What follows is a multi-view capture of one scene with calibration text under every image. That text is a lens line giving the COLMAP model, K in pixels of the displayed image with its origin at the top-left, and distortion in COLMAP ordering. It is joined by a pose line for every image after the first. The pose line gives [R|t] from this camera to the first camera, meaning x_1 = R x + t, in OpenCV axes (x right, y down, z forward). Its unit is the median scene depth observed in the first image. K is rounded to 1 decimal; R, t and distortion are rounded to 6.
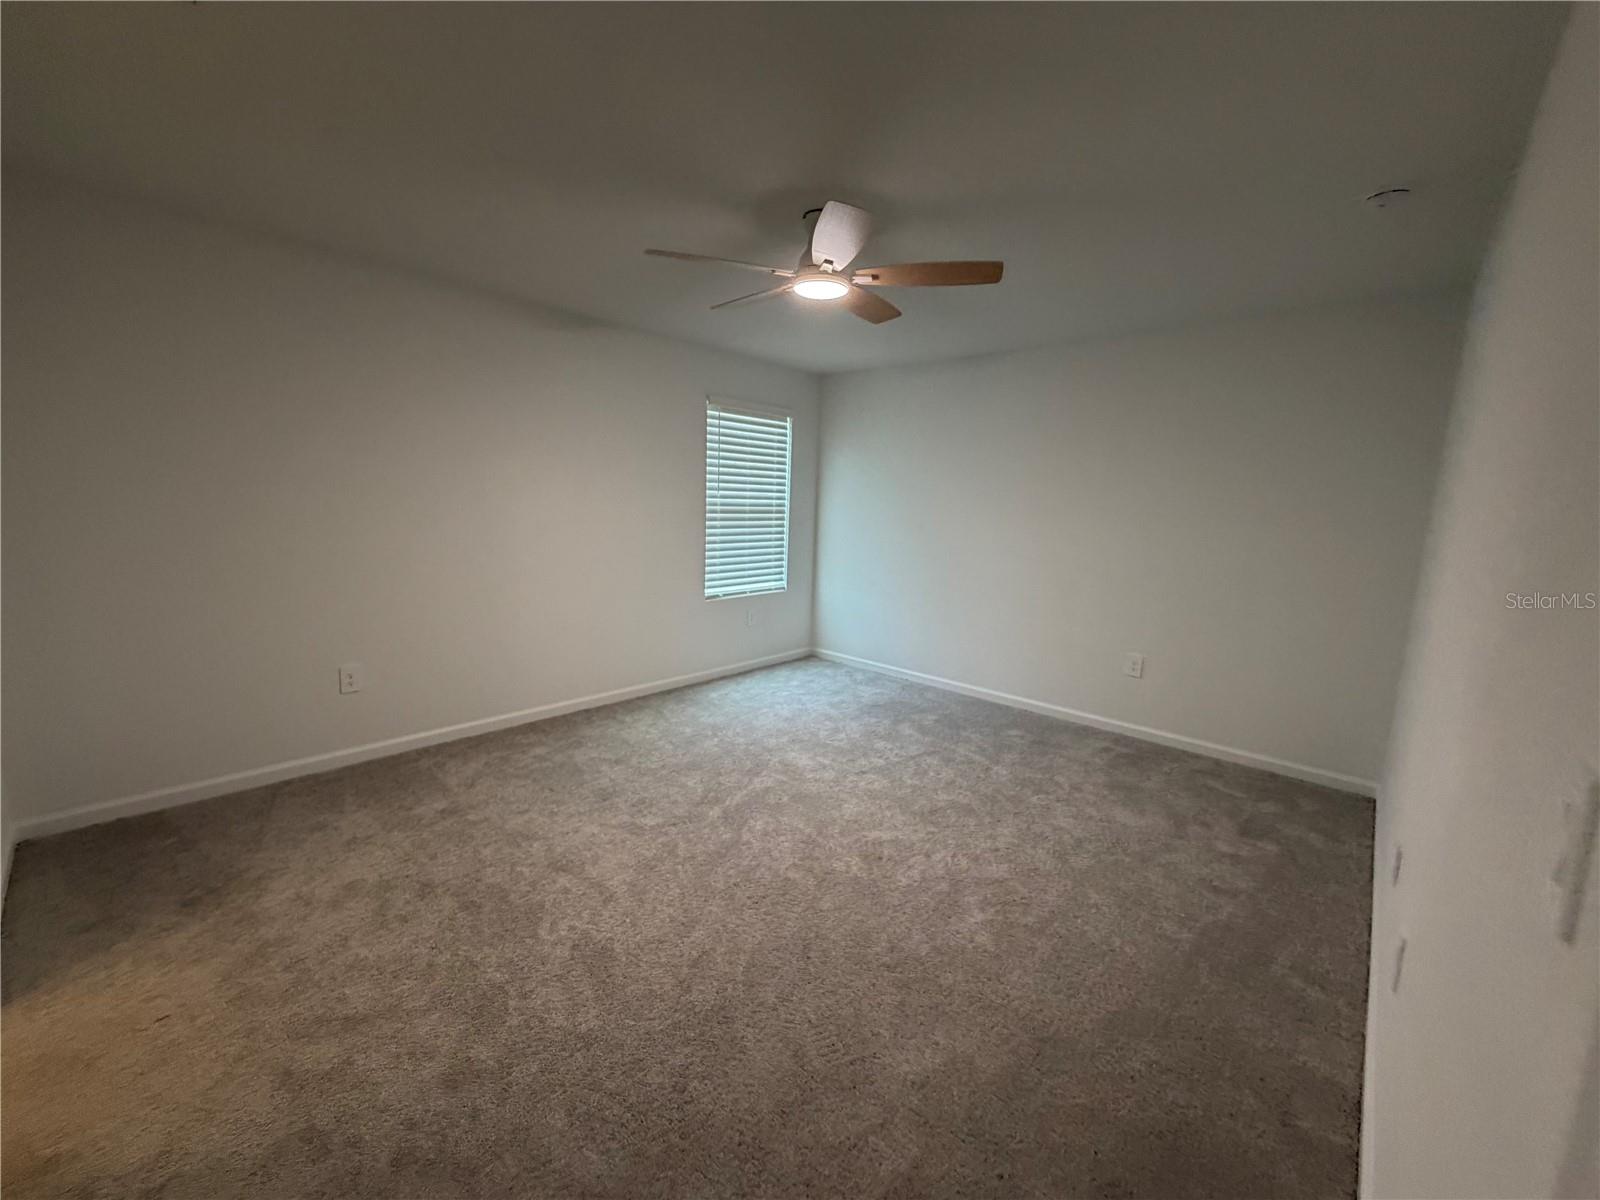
lens RADIAL K [[637.3, 0, 802.2], [0, 637.3, 602.8], [0, 0, 1]] dist [-0.001456, -0.000111]
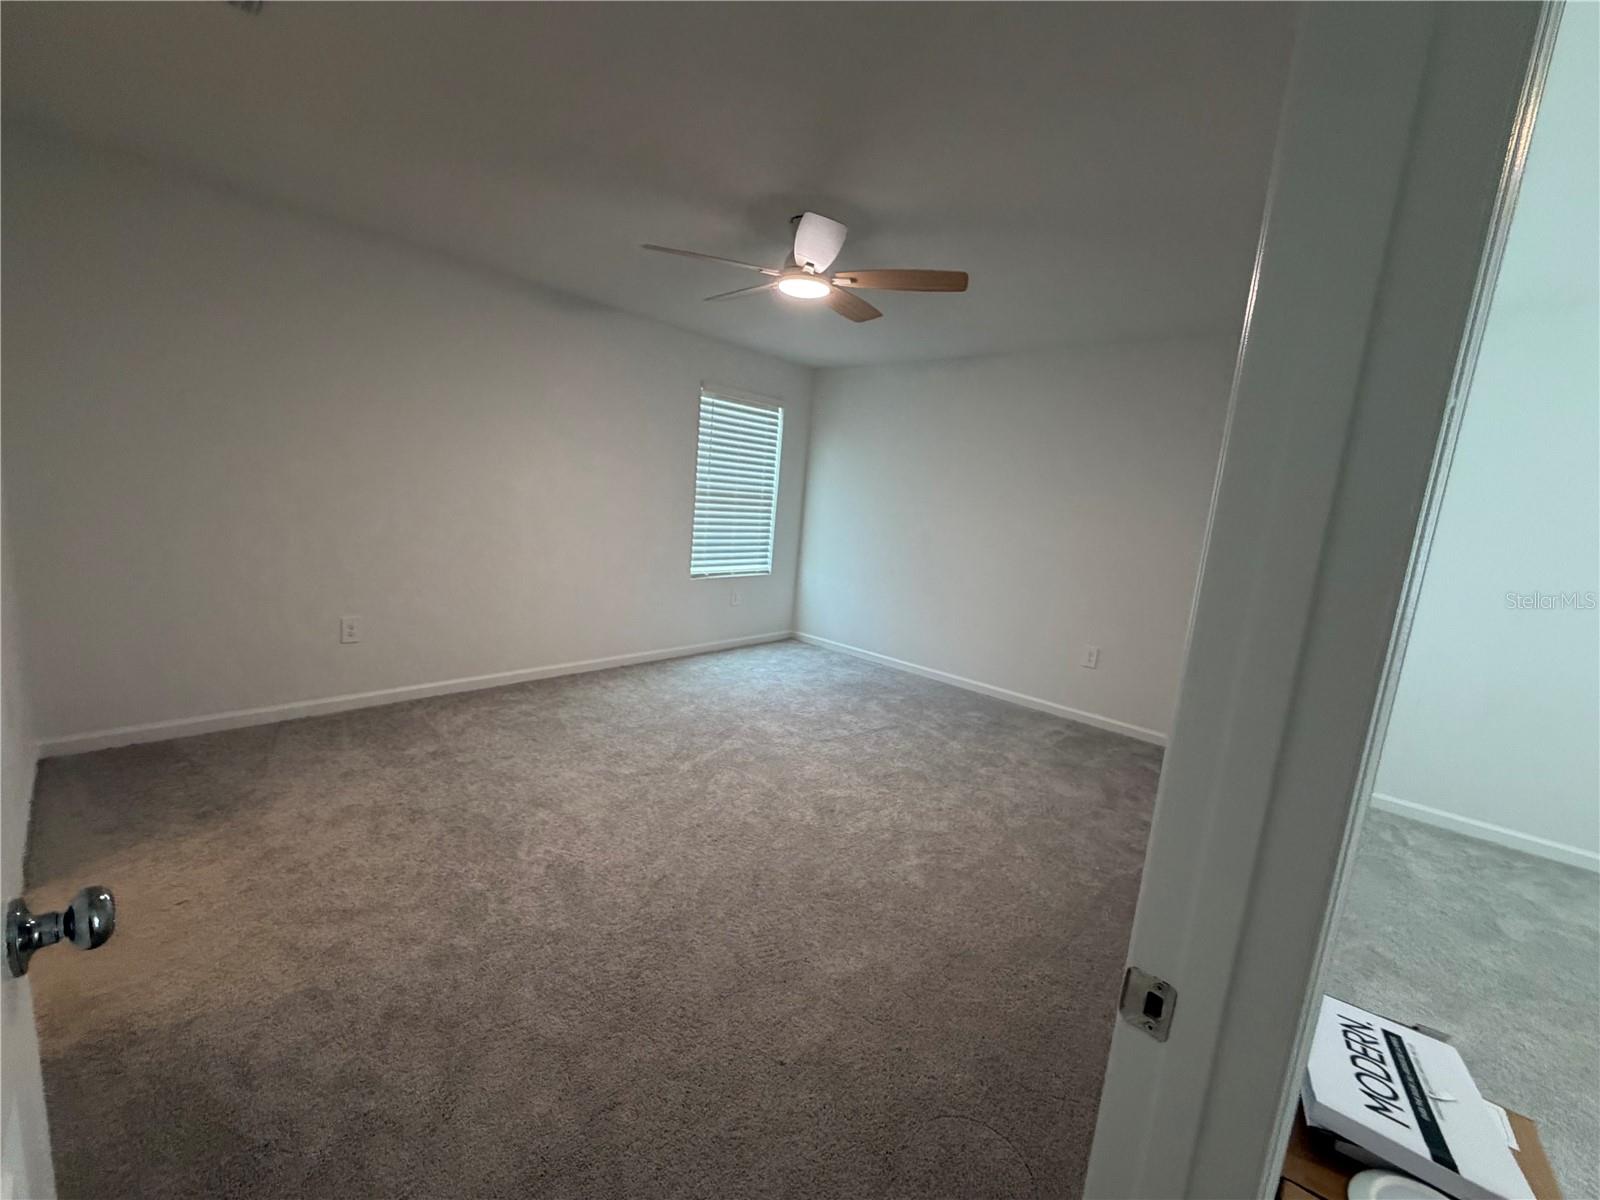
lens RADIAL K [[637.3, 0, 800.7], [0, 637.3, 600.2], [0, 0, 1]] dist [-0.001456, -0.000111]
pose [[0.998754, 0.049151, 0.008655, 0.042147], [-0.049193, 0.998778, 0.004681, 0.038223], [-0.008414, -0.005101, 0.999952, -0.098943]]
